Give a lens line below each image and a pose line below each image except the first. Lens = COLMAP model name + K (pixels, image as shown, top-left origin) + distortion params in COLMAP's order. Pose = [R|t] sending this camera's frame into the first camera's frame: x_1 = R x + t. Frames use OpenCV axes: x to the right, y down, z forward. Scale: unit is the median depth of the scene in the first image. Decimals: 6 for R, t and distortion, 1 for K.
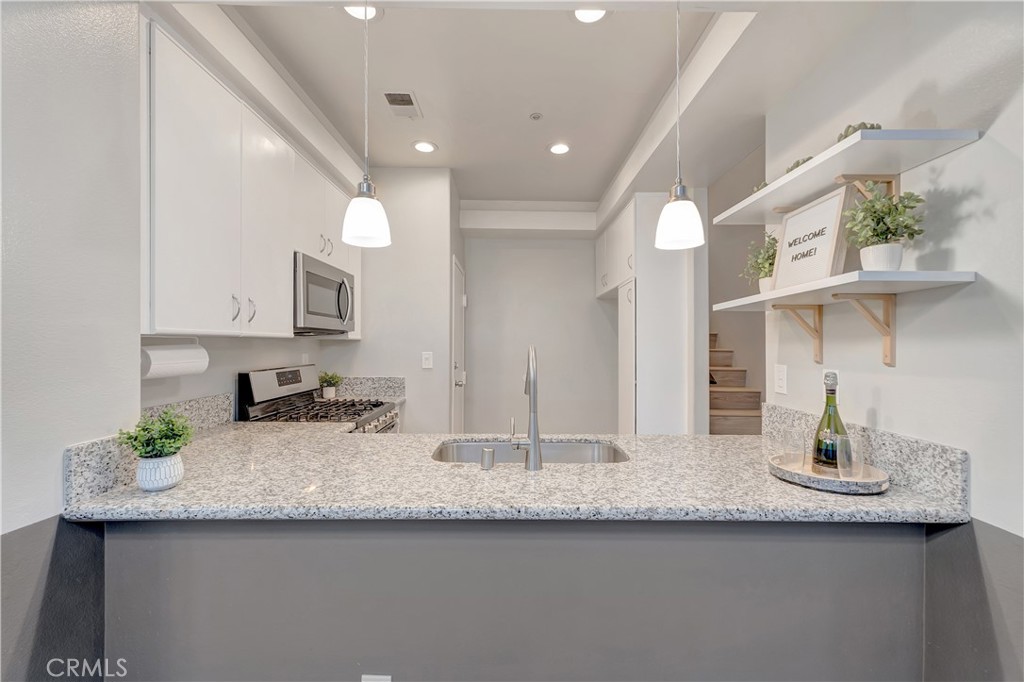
lens RADIAL K [[434.2, 0, 510.4], [0, 434.2, 337.4], [0, 0, 1]] dist [0.001686, 0.000455]
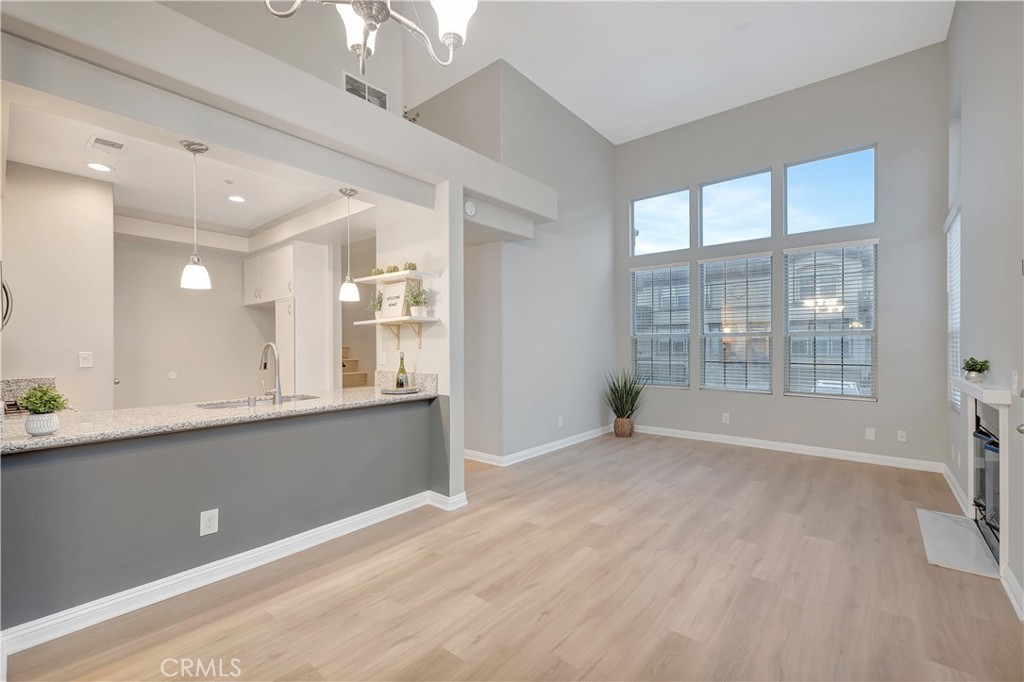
lens RADIAL K [[434.2, 0, 511.2], [0, 434.2, 339.2], [0, 0, 1]] dist [0.001686, 0.000455]
pose [[0.642320, -0.002093, 0.766434, -0.851296], [-0.000757, 0.999994, 0.003365, -0.003715], [-0.766436, -0.002742, 0.642315, -1.193291]]
